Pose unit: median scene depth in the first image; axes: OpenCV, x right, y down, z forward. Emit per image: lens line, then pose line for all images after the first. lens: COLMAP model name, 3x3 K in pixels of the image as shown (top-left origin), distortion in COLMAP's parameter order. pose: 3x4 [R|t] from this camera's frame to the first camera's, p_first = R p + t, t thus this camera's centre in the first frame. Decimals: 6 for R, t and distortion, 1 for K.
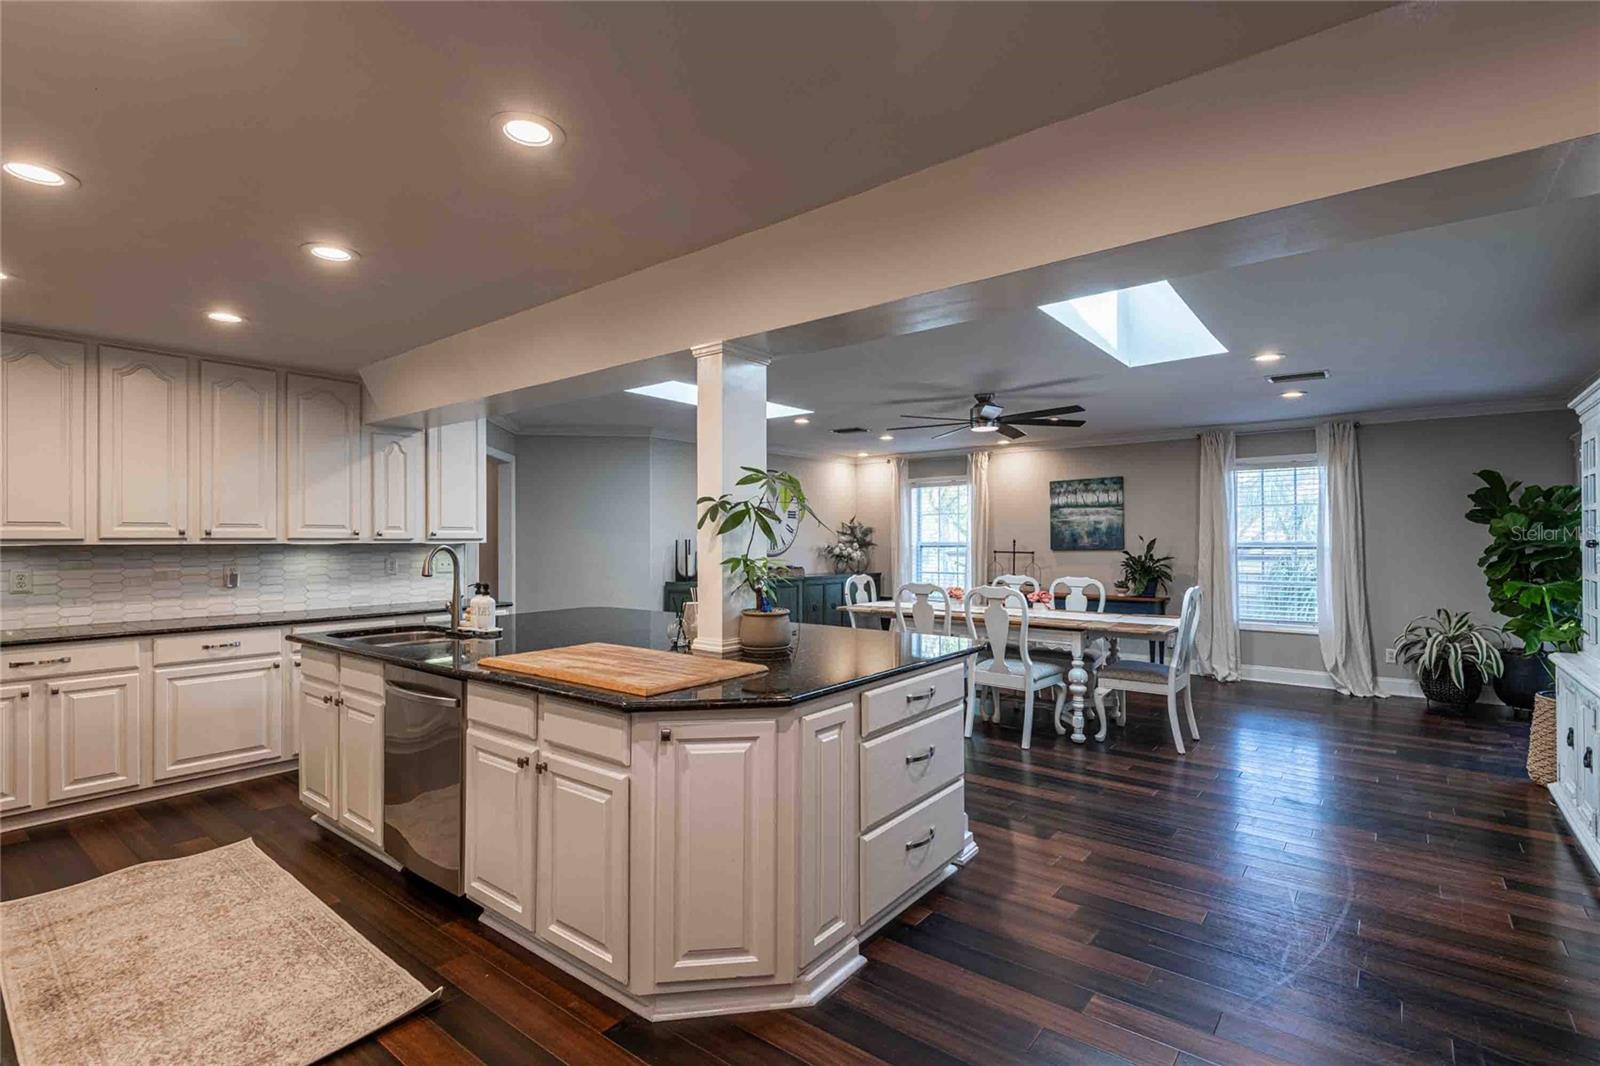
lens RADIAL K [[744.9, 0, 806.0], [0, 744.9, 535.4], [0, 0, 1]] dist [0.041351, 0.000113]
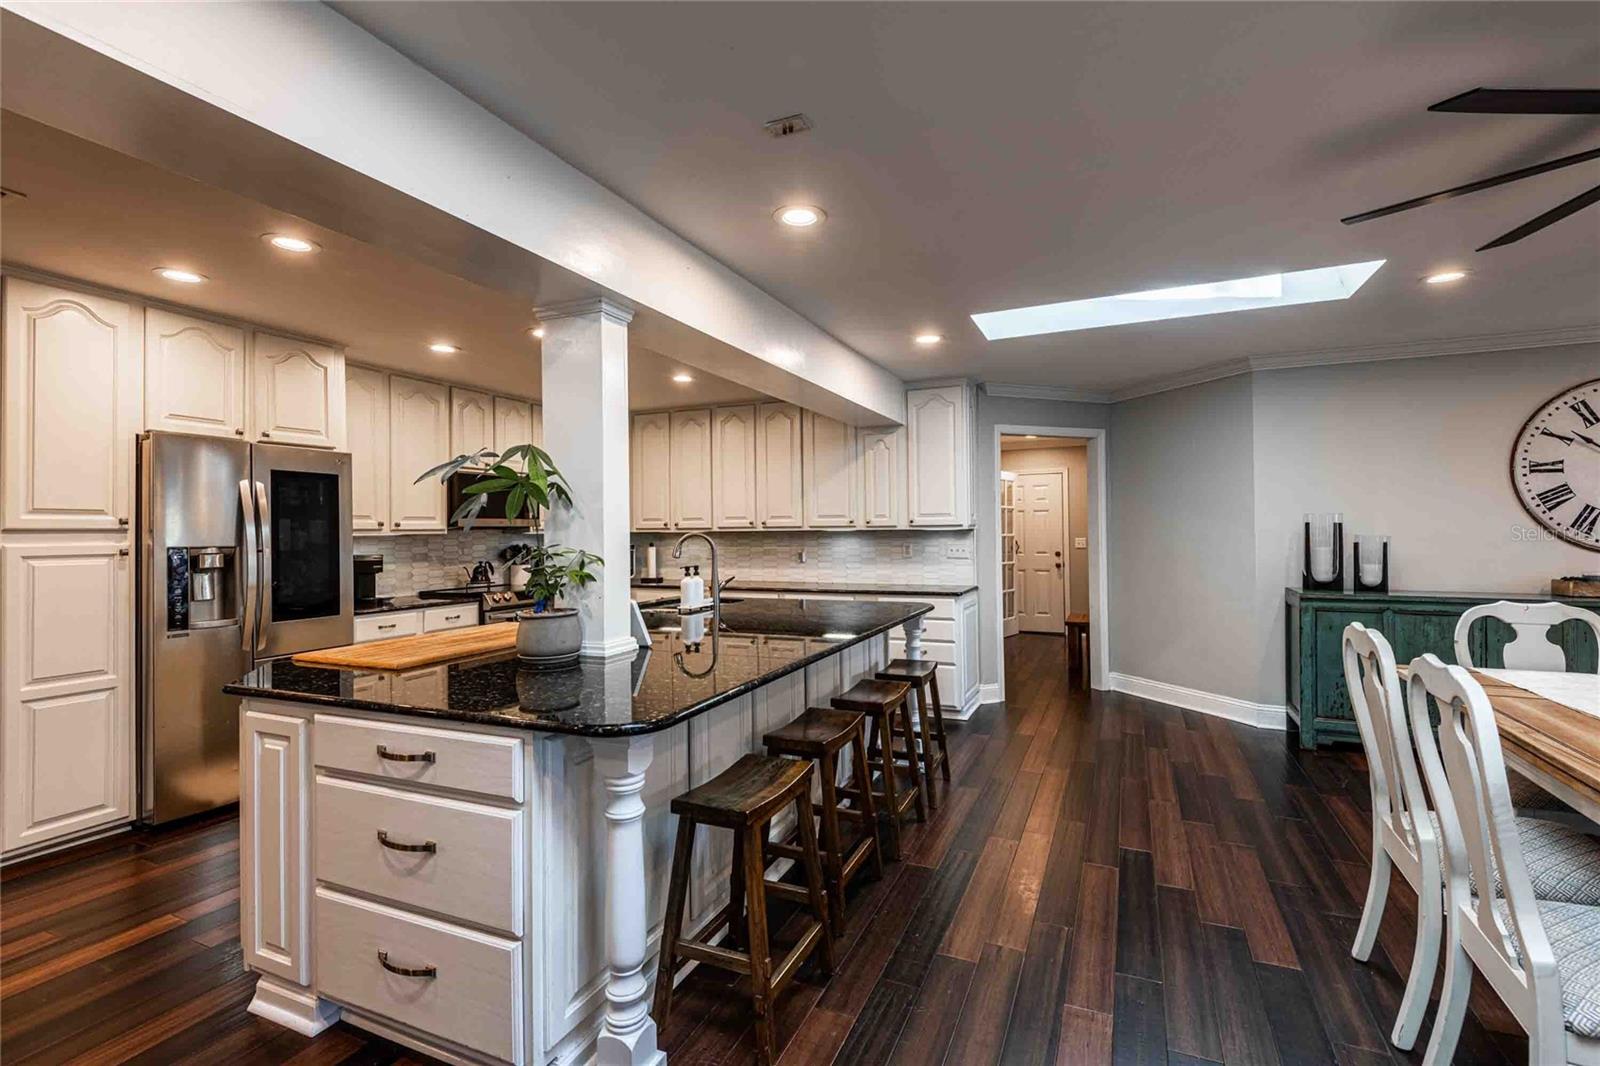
lens RADIAL K [[723.5, 0, 804.3], [0, 723.5, 520.9], [0, 0, 1]] dist [0.039170, -0.024782]
pose [[0.243520, -0.013025, -0.969808, 0.333337], [0.014298, 0.999849, -0.009838, 0.004243], [0.969790, -0.011470, 0.243670, 0.443154]]
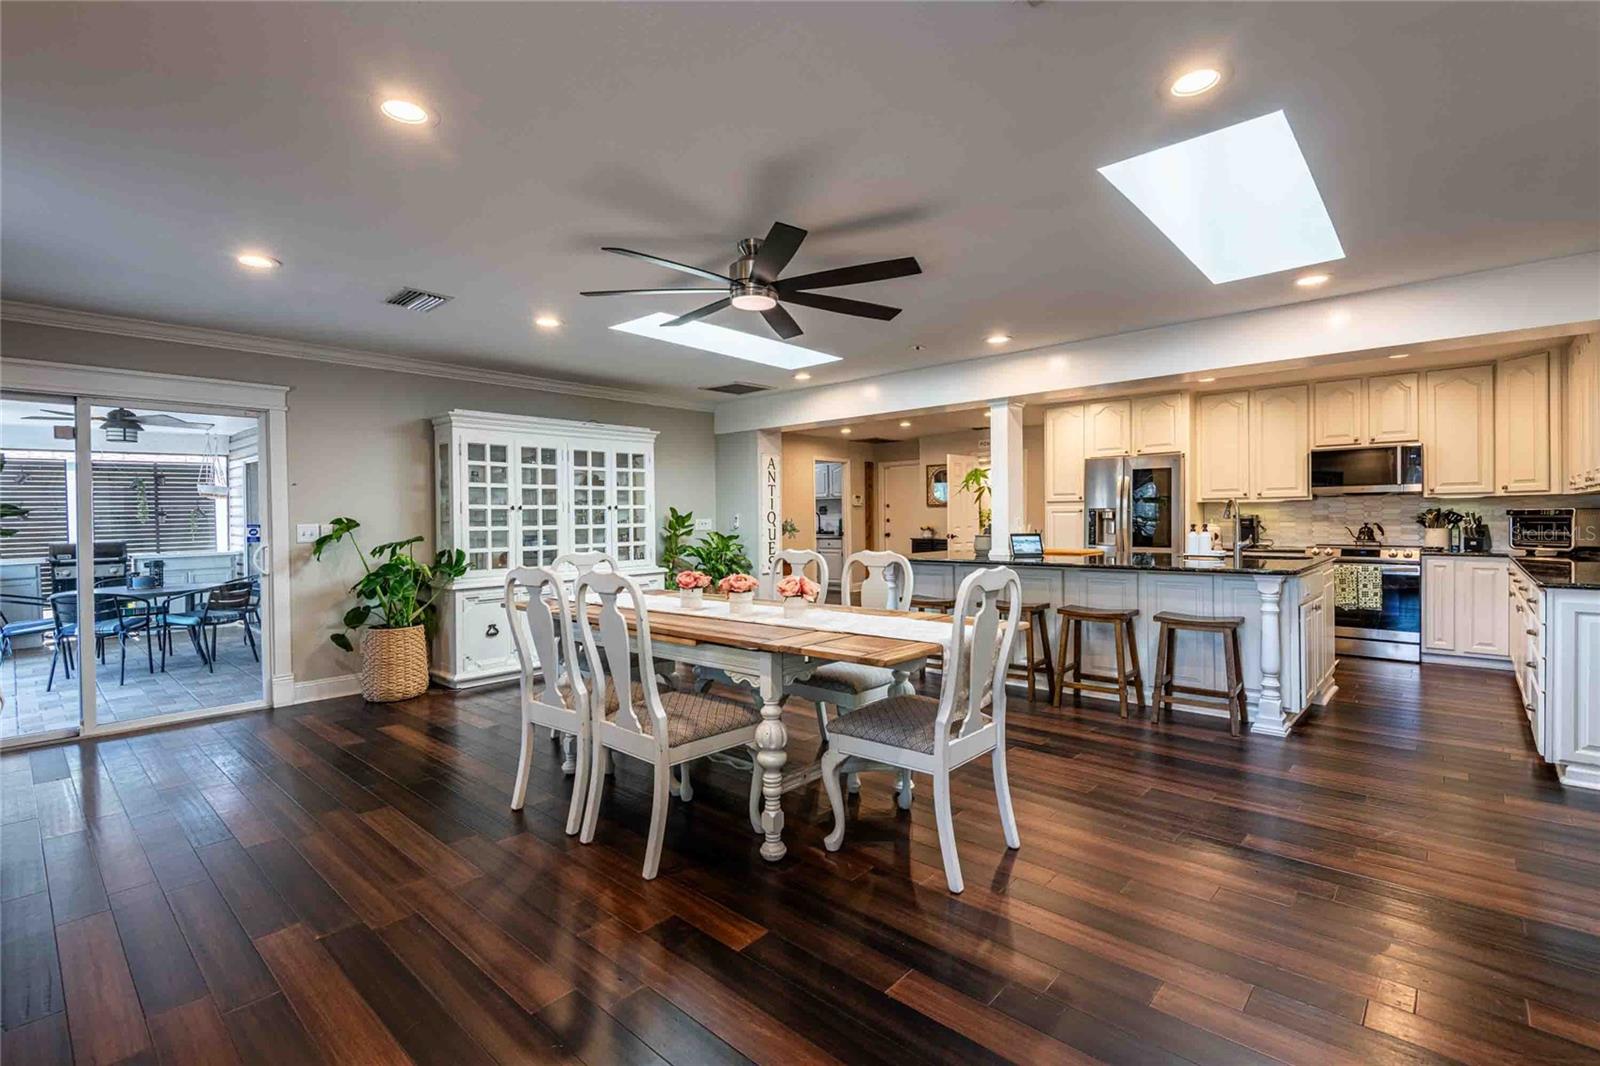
lens RADIAL K [[723.5, 0, 804.3], [0, 723.5, 520.9], [0, 0, 1]] dist [0.039170, -0.024782]
pose [[-0.997385, 0.012802, 0.071122, 0.128358], [0.012804, 0.999918, -0.000424, 0.023376], [-0.071122, 0.000487, -0.997468, 1.231767]]
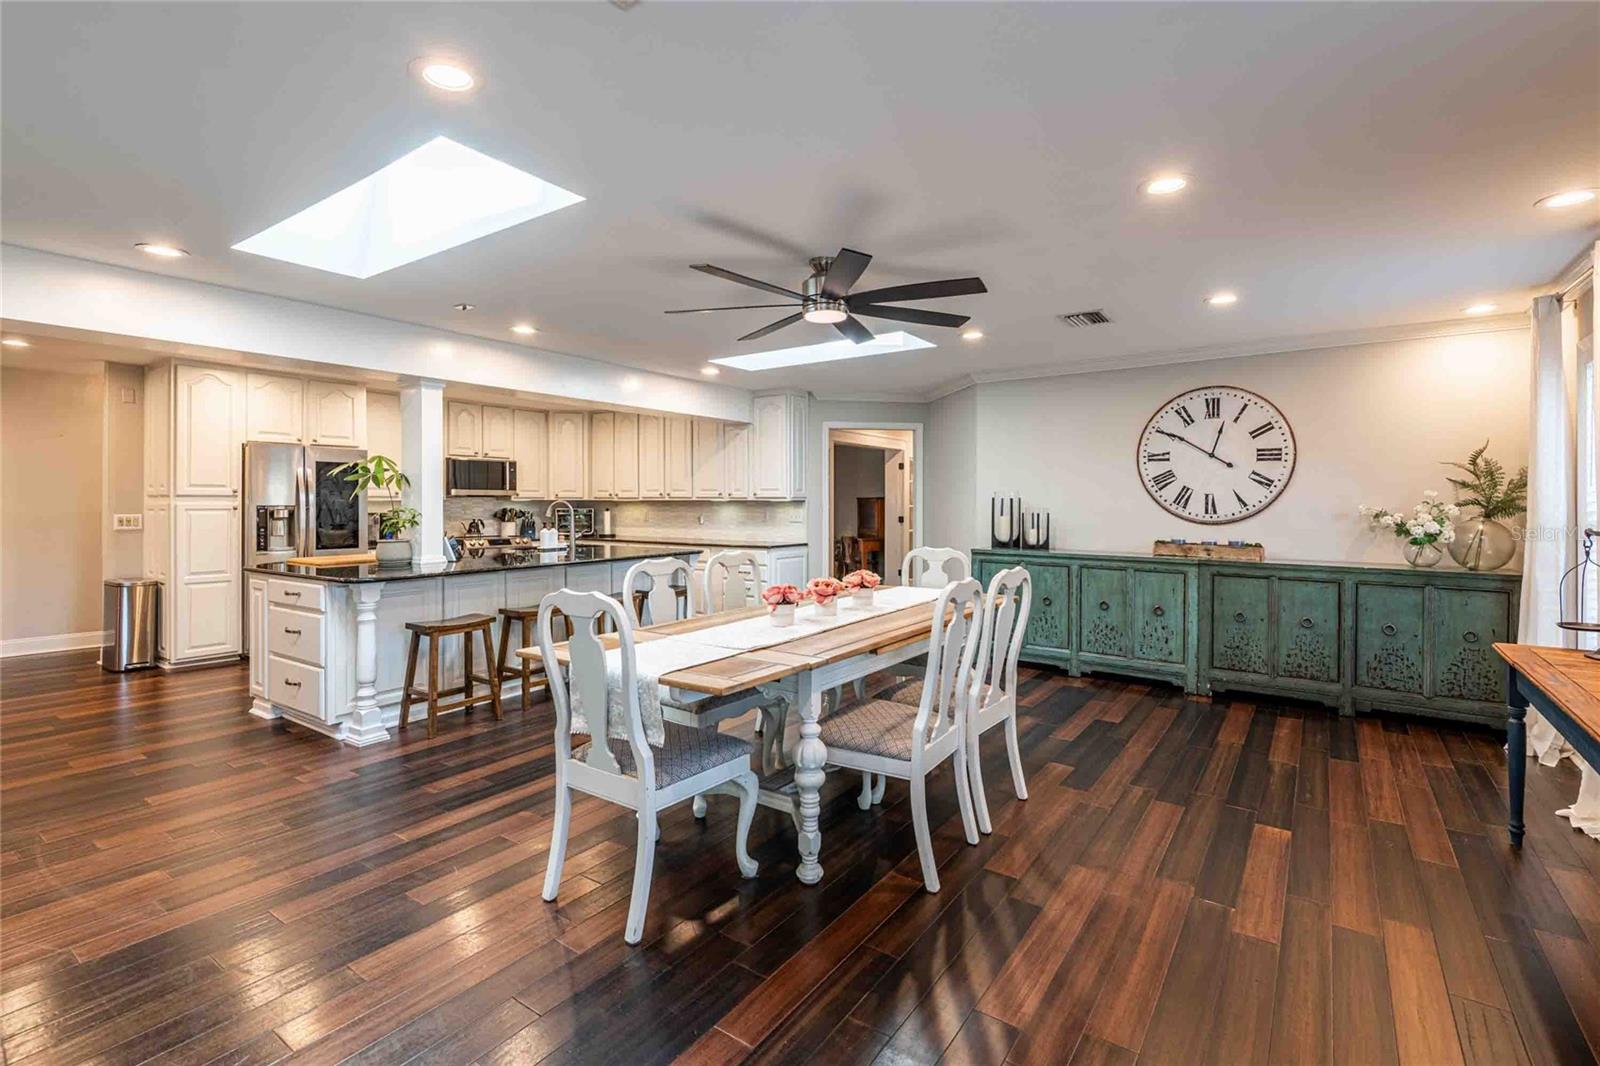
lens RADIAL K [[732.4, 0, 802.6], [0, 732.4, 503.3], [0, 0, 1]] dist [0.012026, -0.000416]
pose [[0.049462, 0.004932, -0.998764, 0.660445], [0.004863, 0.999975, 0.005179, 0.006649], [0.998764, -0.005113, 0.049437, 0.746929]]
